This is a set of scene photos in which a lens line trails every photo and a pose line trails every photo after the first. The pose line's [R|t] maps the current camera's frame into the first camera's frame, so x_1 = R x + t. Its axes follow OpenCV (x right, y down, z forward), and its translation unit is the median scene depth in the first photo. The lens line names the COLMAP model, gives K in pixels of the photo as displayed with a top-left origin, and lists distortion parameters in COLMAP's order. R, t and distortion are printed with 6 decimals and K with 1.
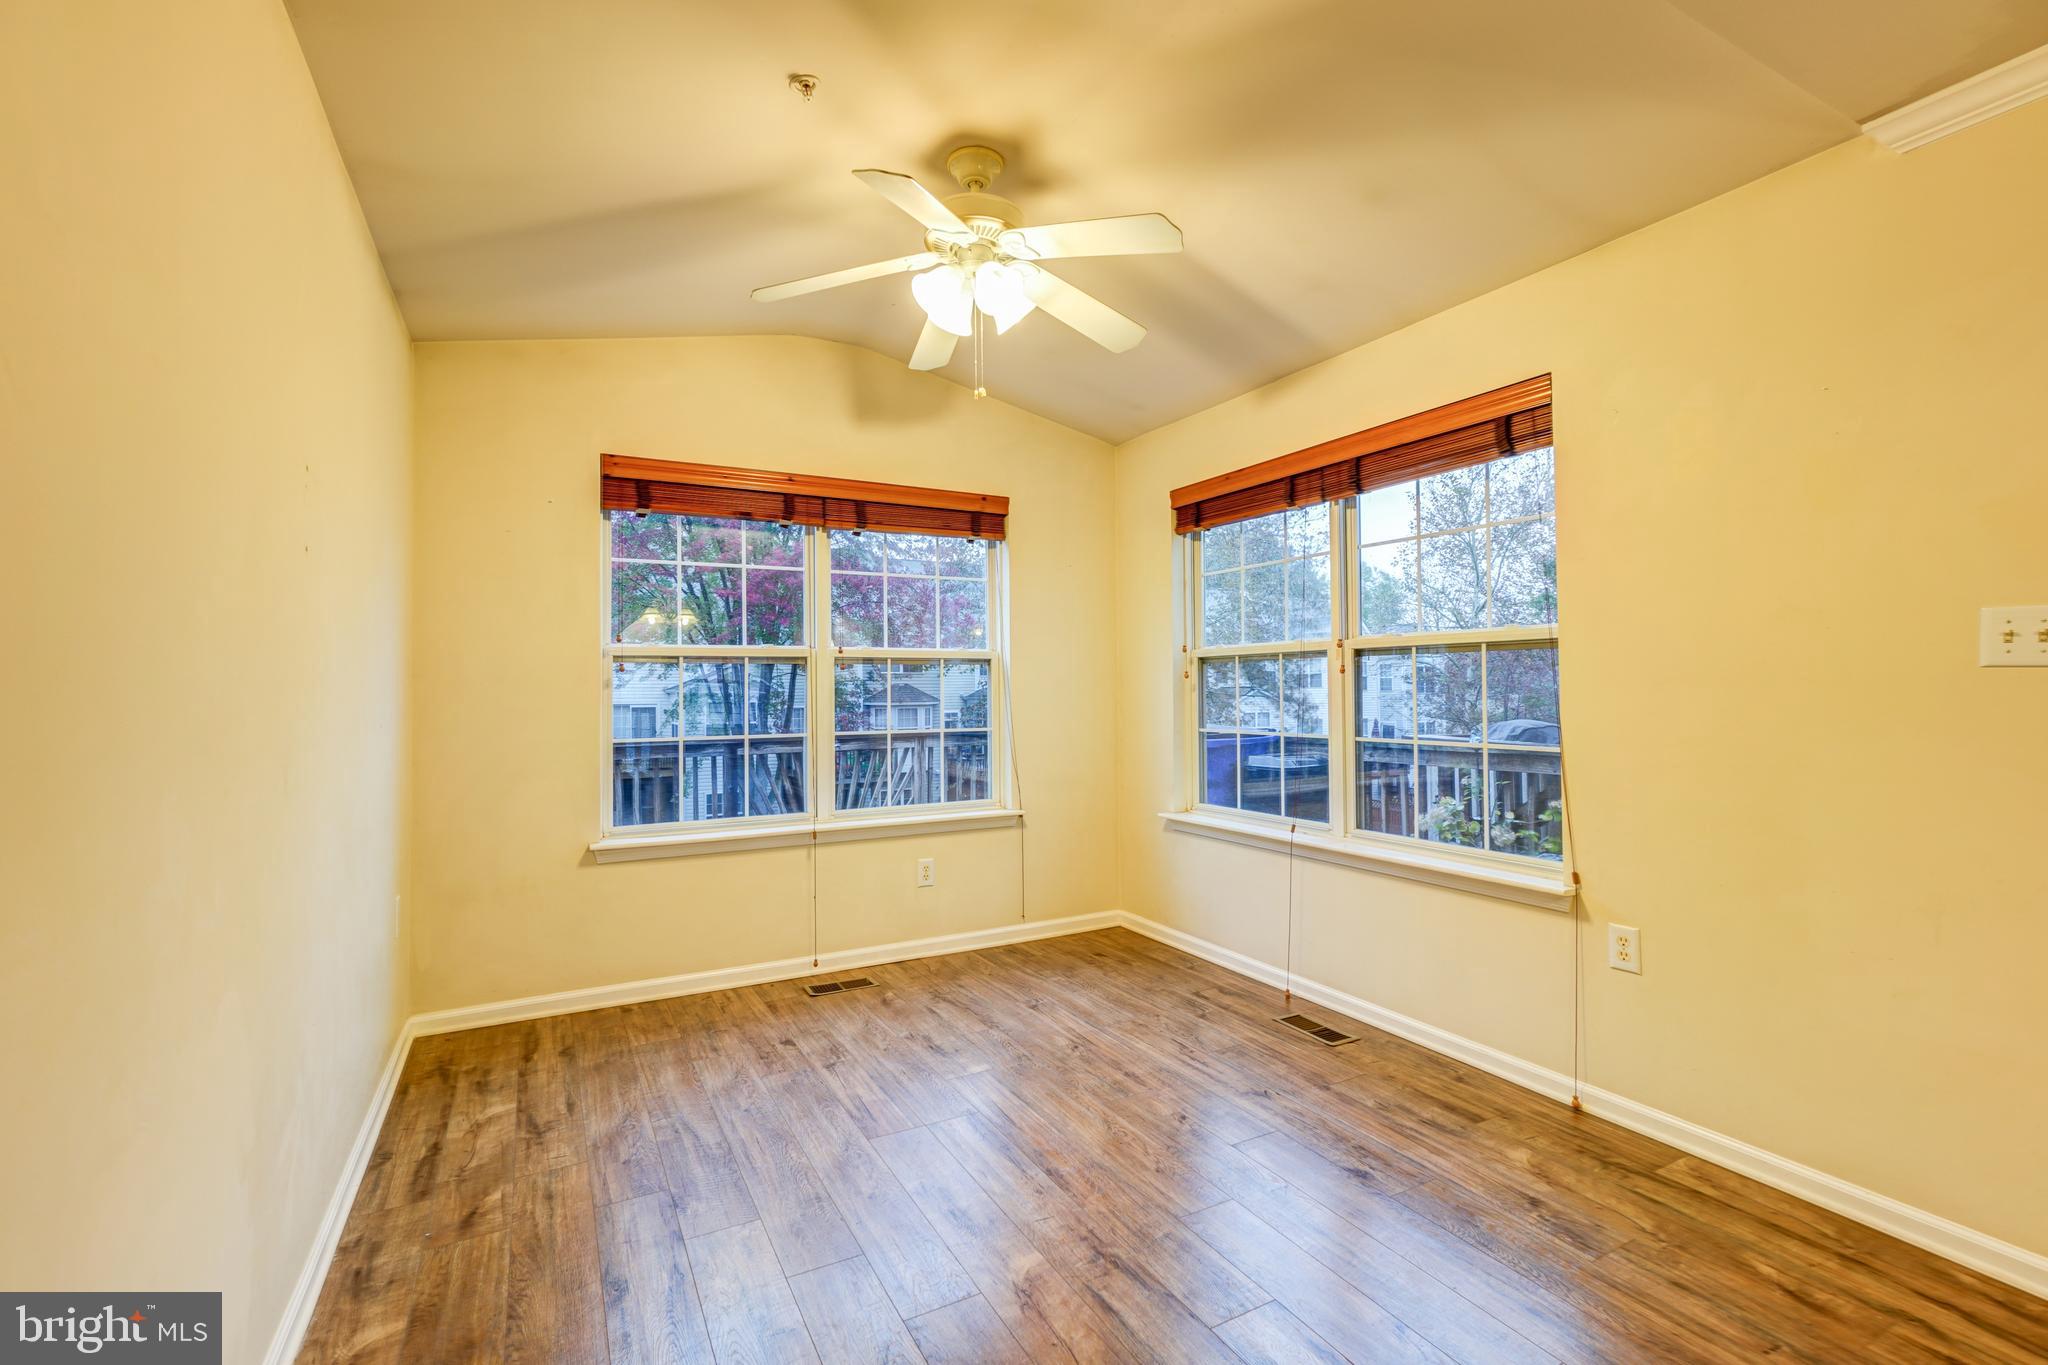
lens RADIAL K [[897.0, 0, 1016.1], [0, 897.0, 671.7], [0, 0, 1]] dist [-0.015164, 0.013851]
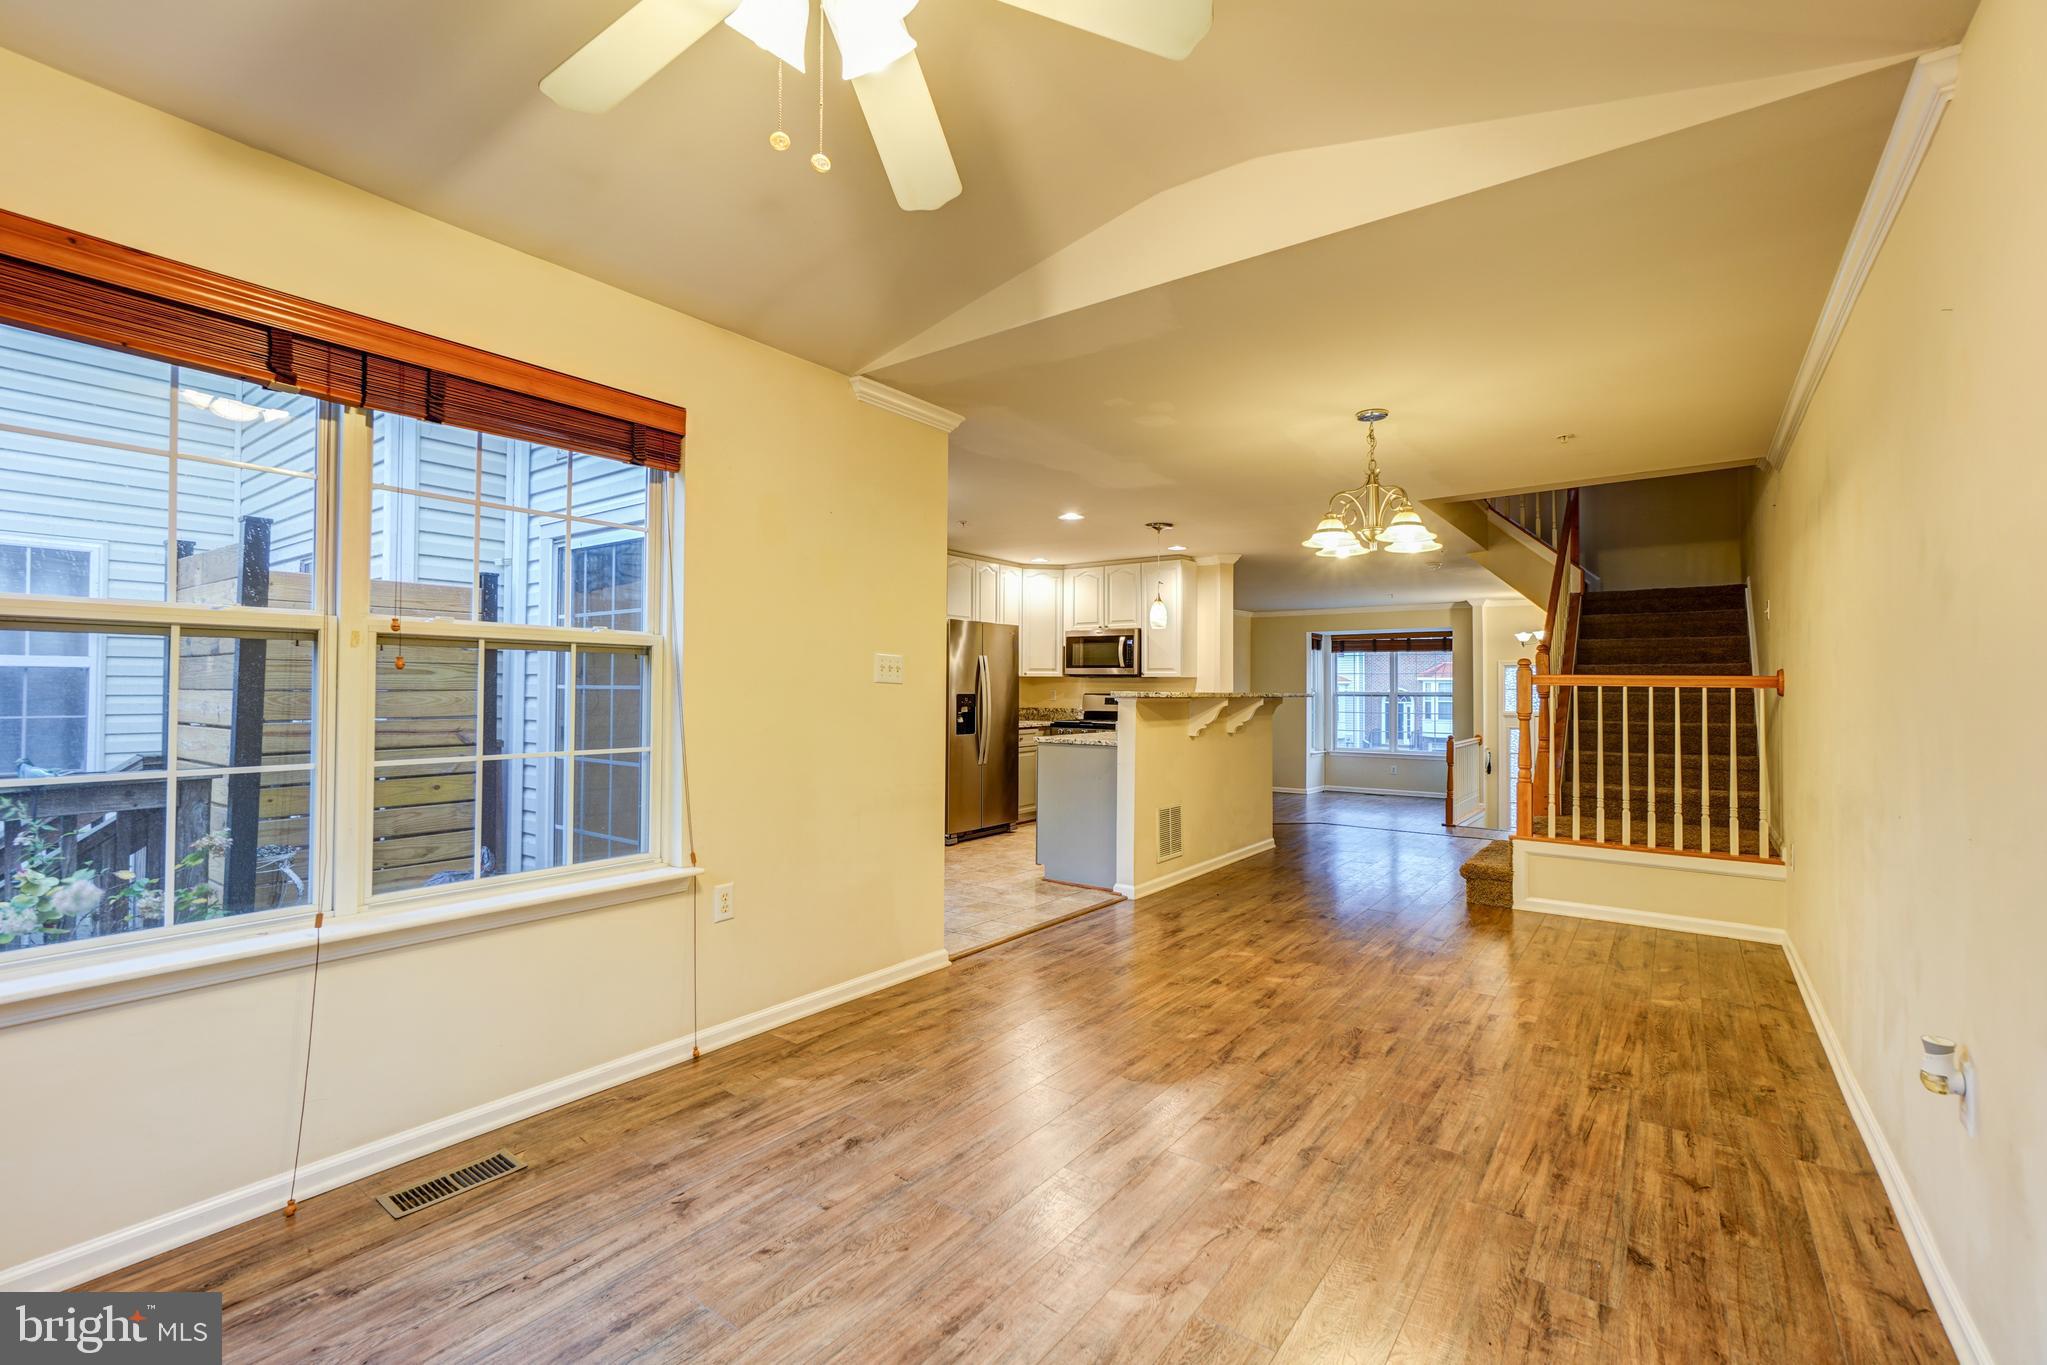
lens RADIAL K [[893.6, 0, 1007.2], [0, 893.6, 681.2], [0, 0, 1]] dist [-0.000856, 0.006461]
pose [[-0.413885, 0.013307, 0.910232, -0.581139], [-0.021938, 0.999457, -0.024587, 0.022624], [-0.910065, -0.030145, -0.413368, 1.099071]]
